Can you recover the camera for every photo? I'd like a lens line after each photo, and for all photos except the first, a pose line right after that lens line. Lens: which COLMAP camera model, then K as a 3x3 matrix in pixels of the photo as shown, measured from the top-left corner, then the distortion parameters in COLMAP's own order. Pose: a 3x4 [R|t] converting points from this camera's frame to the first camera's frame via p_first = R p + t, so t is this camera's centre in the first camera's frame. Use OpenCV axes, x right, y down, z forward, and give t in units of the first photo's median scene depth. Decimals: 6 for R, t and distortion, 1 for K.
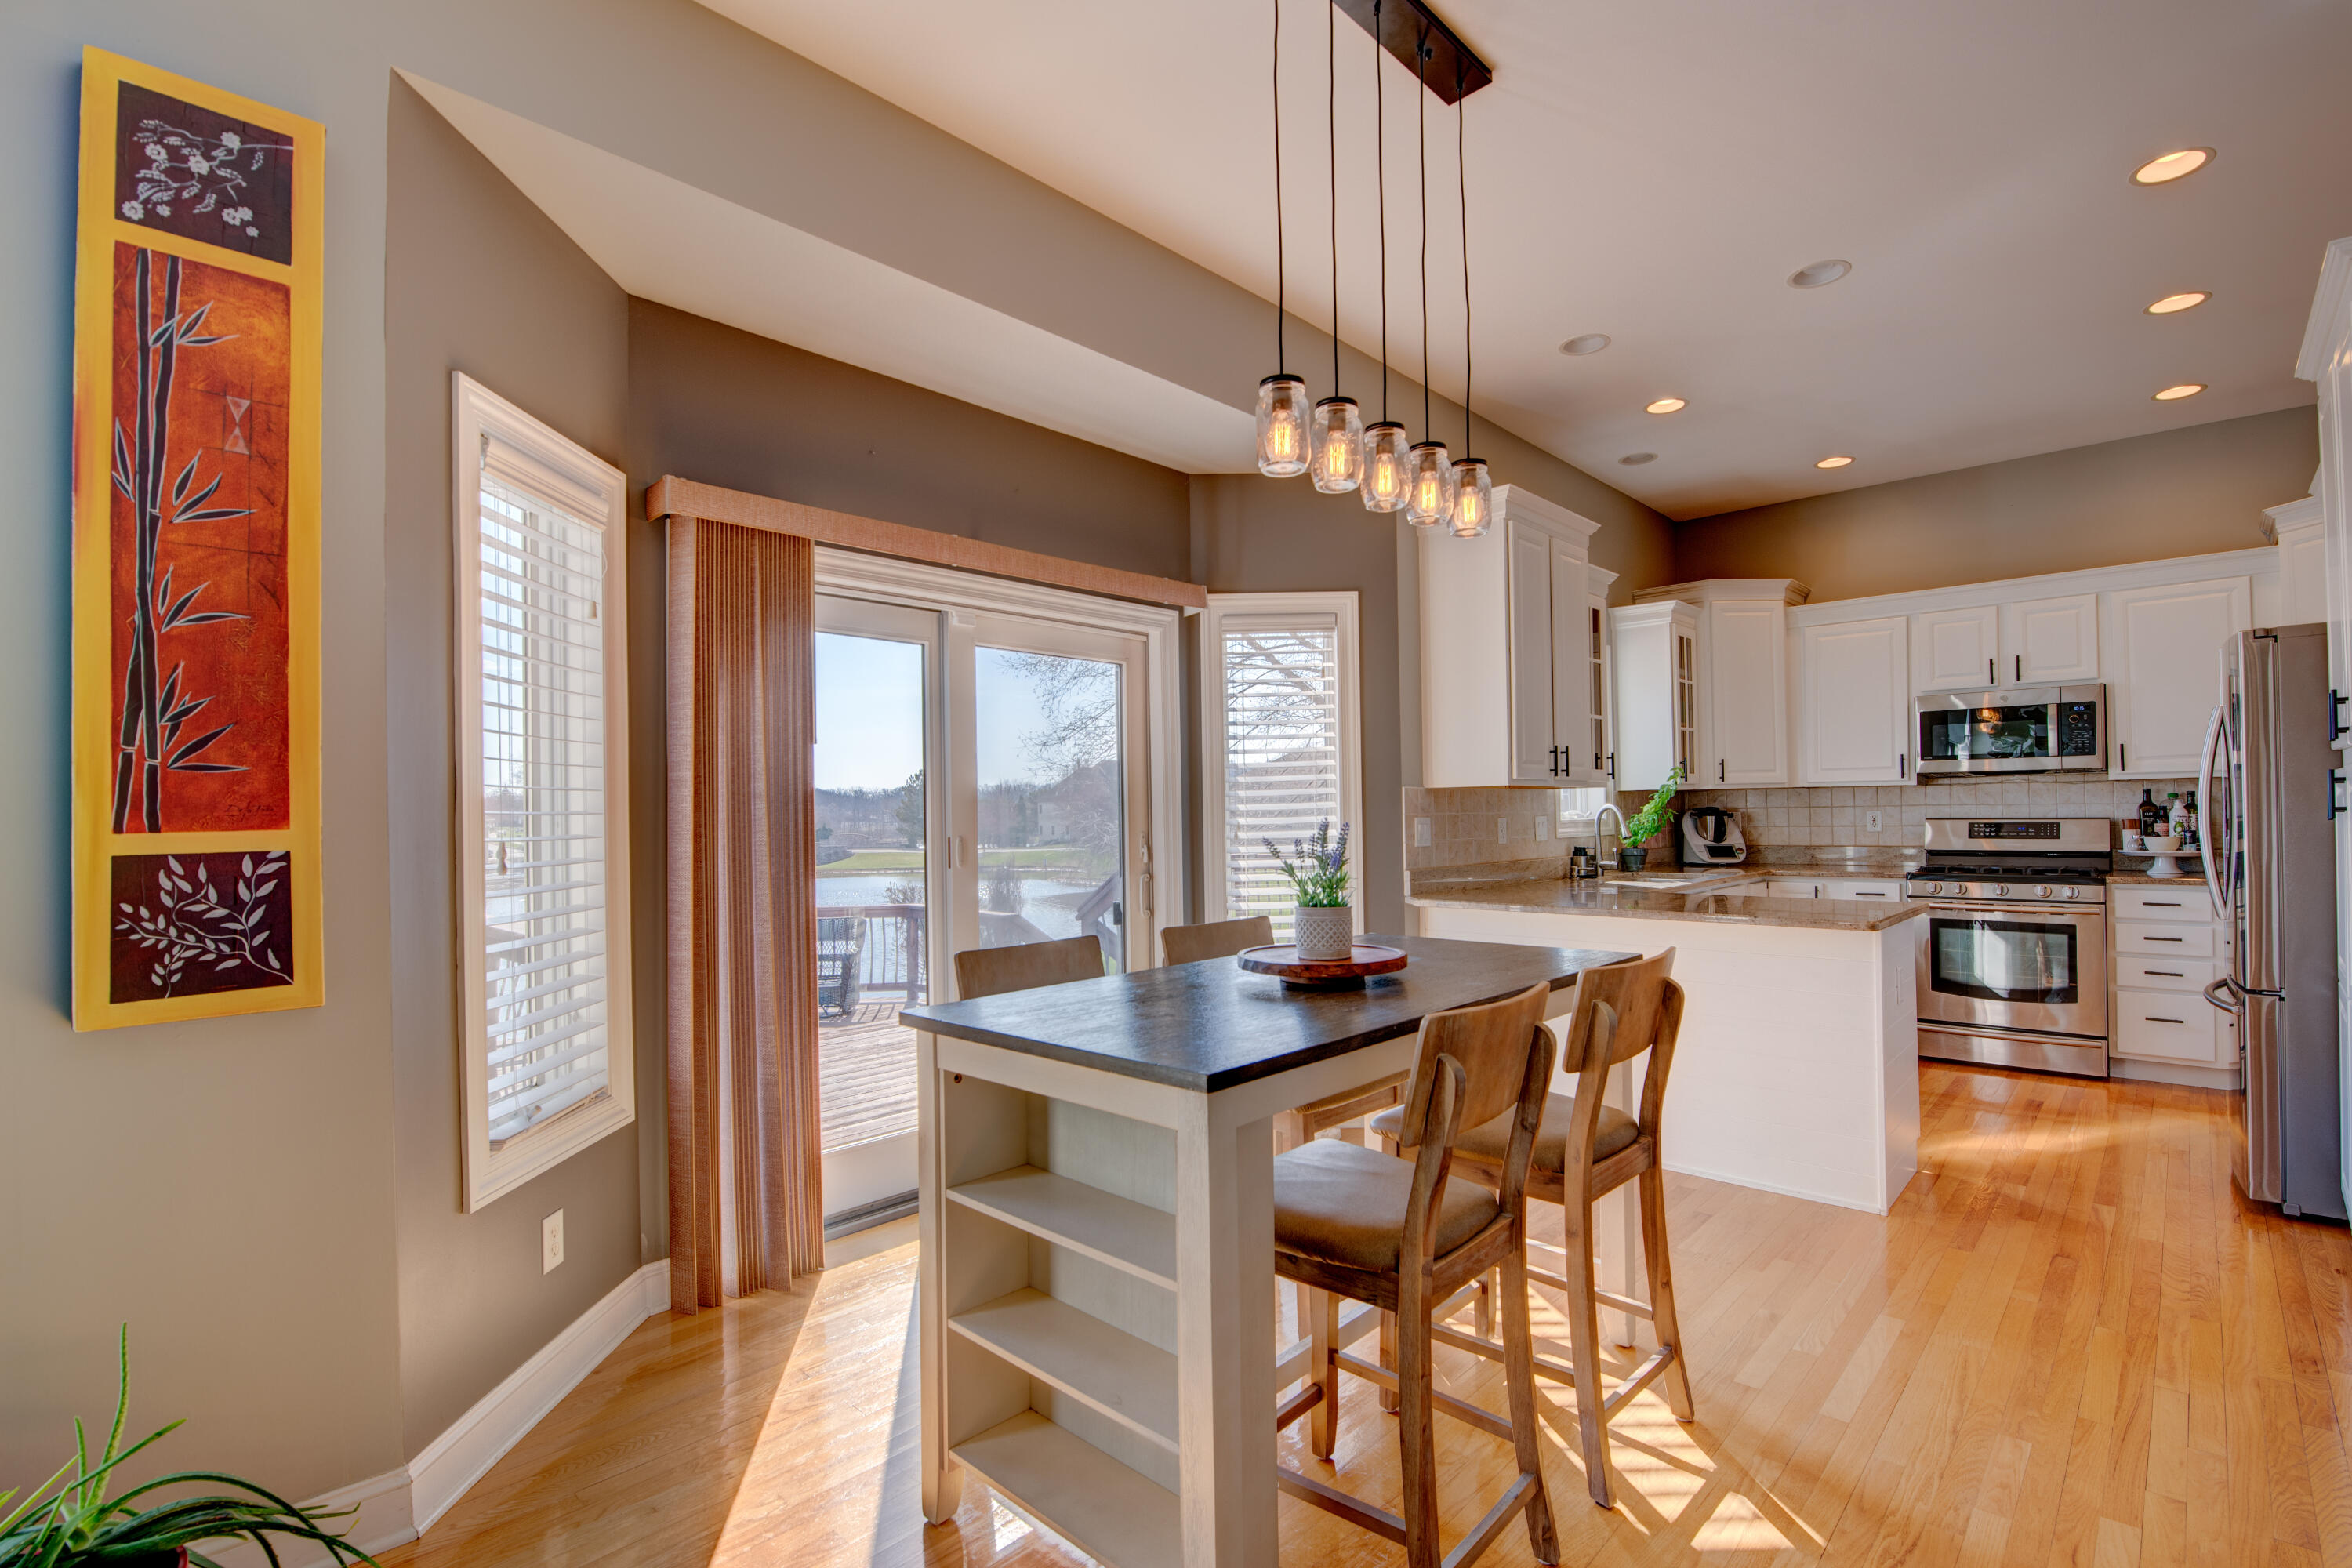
lens RADIAL K [[1077.5, 0, 1183.5], [0, 1077.5, 795.0], [0, 0, 1]] dist [-0.005458, -0.001310]
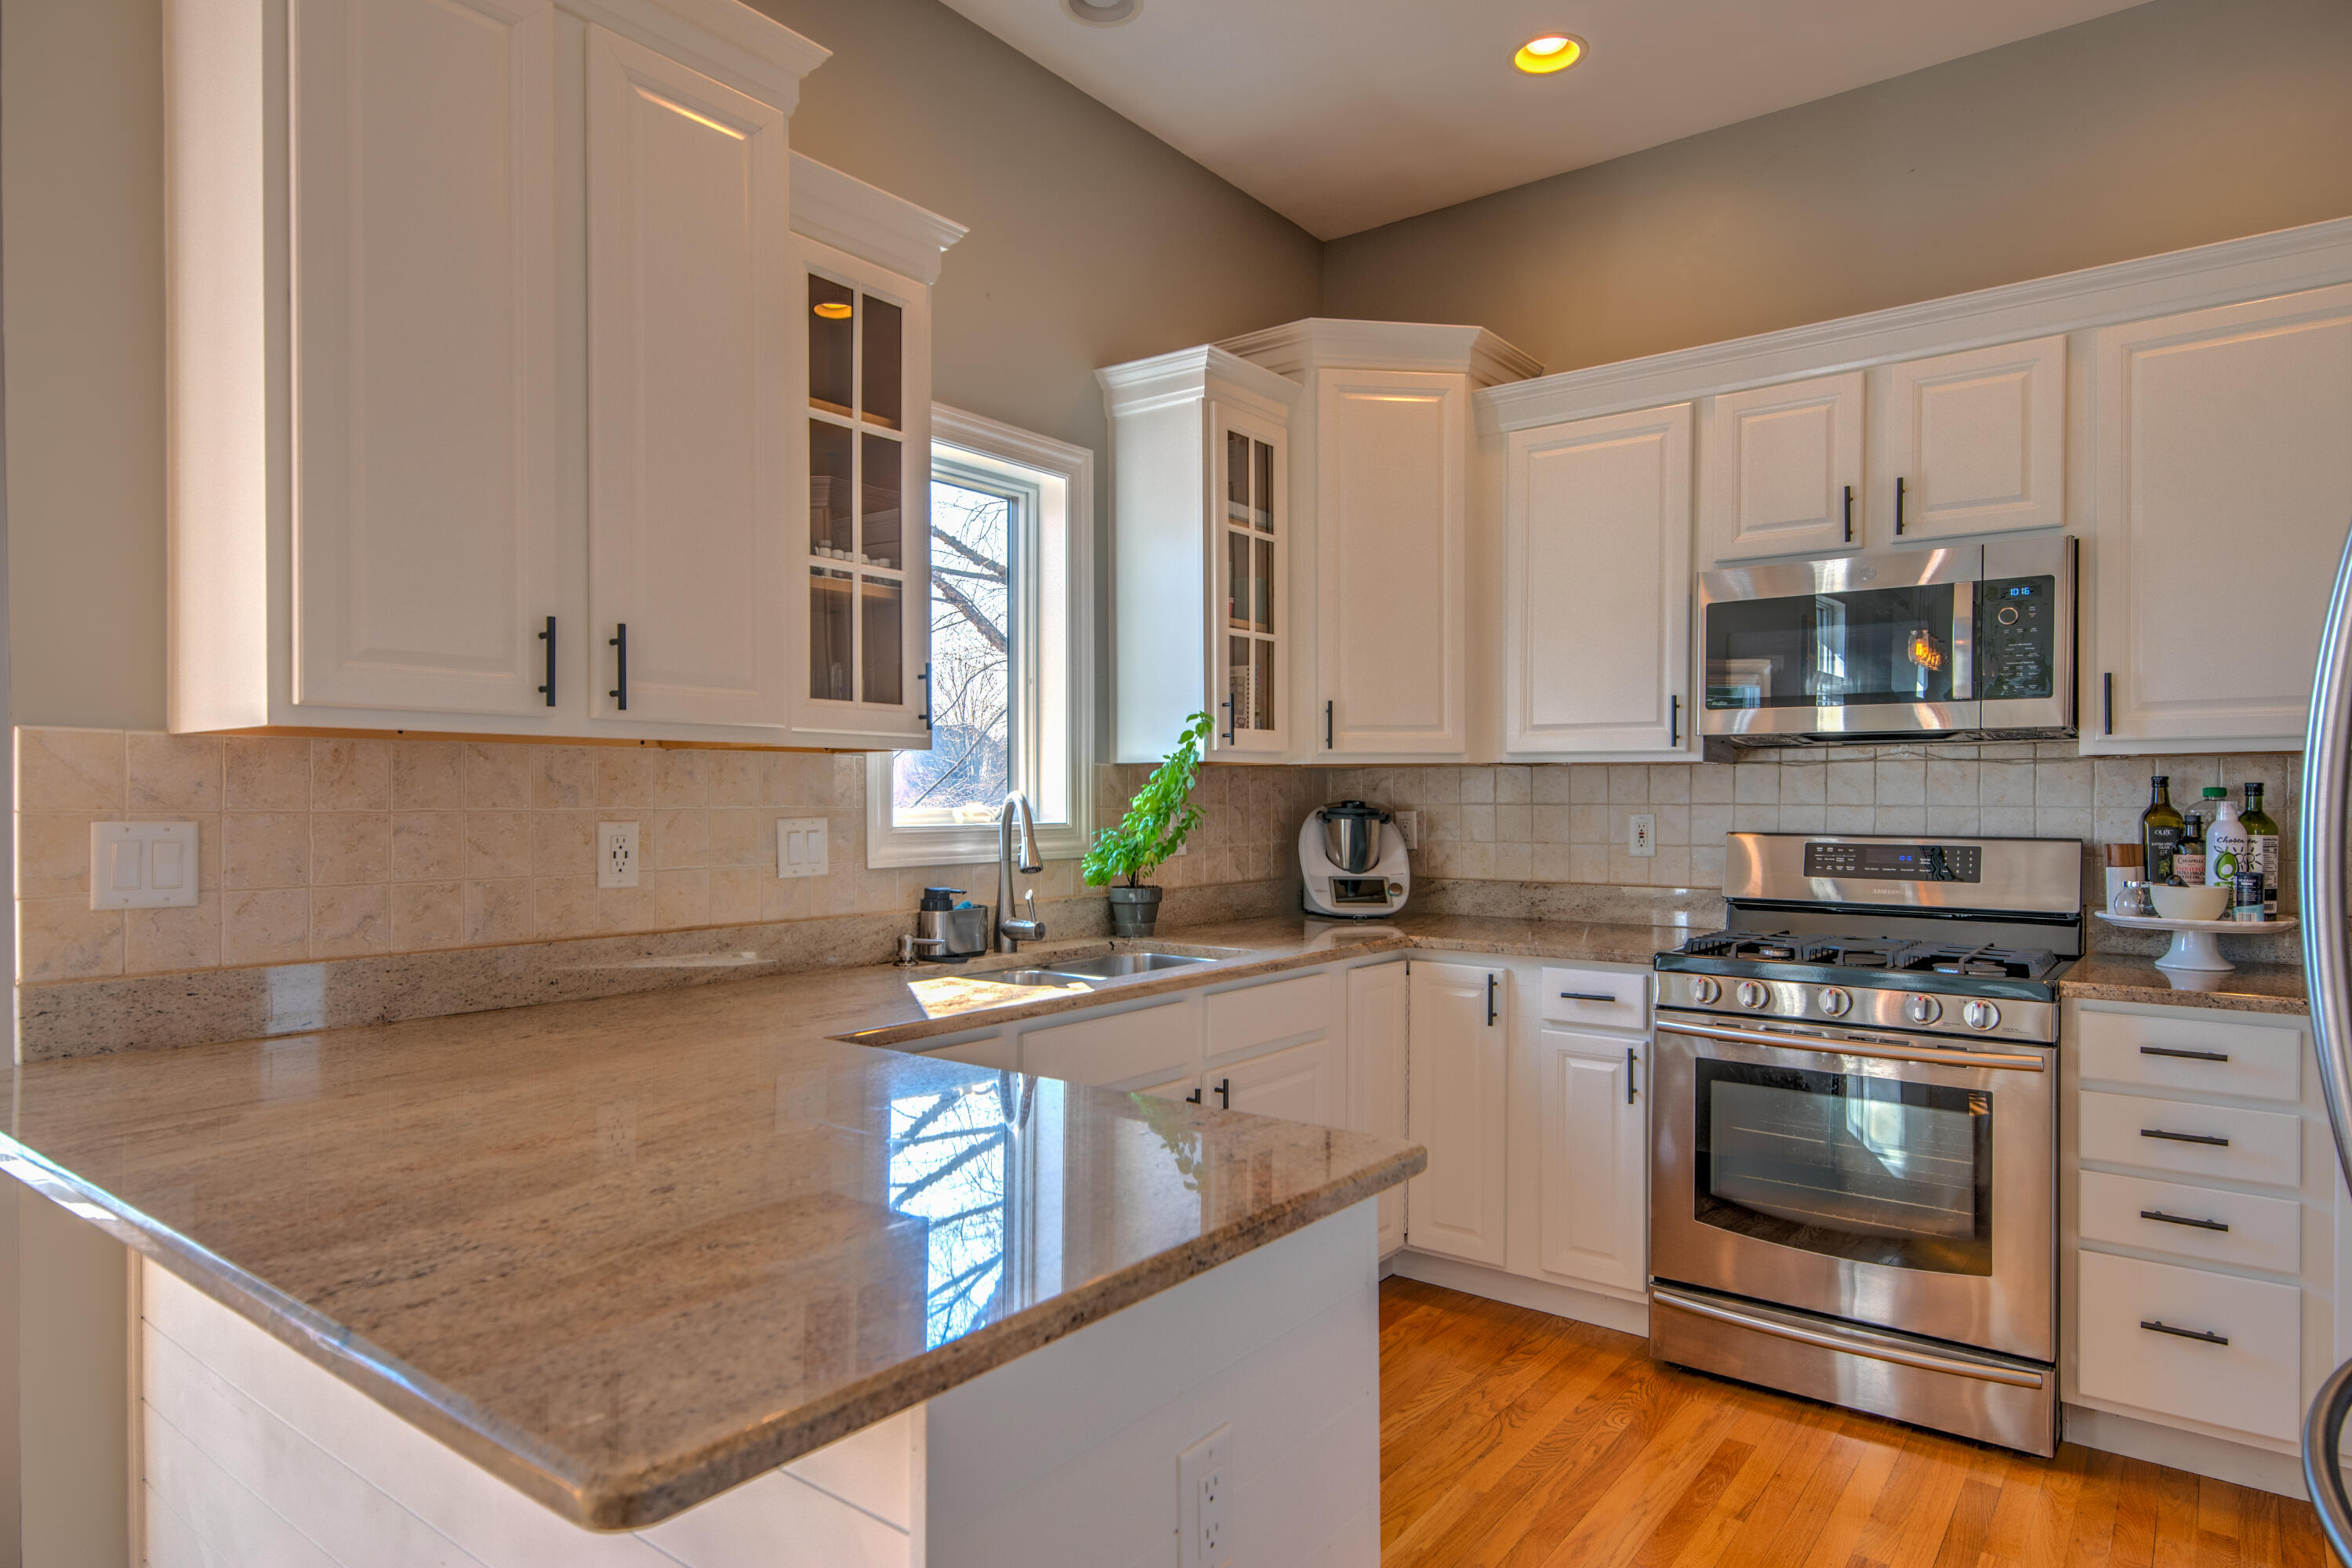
lens RADIAL K [[1376.7, 0, 1170.9], [0, 1376.7, 794.8], [0, 0, 1]] dist [0.016838, 0.000008]
pose [[0.994772, 0.014777, 0.101043, 0.420354], [-0.016477, 0.999736, 0.016006, -0.000557], [-0.100780, -0.017587, 0.994753, 0.455016]]
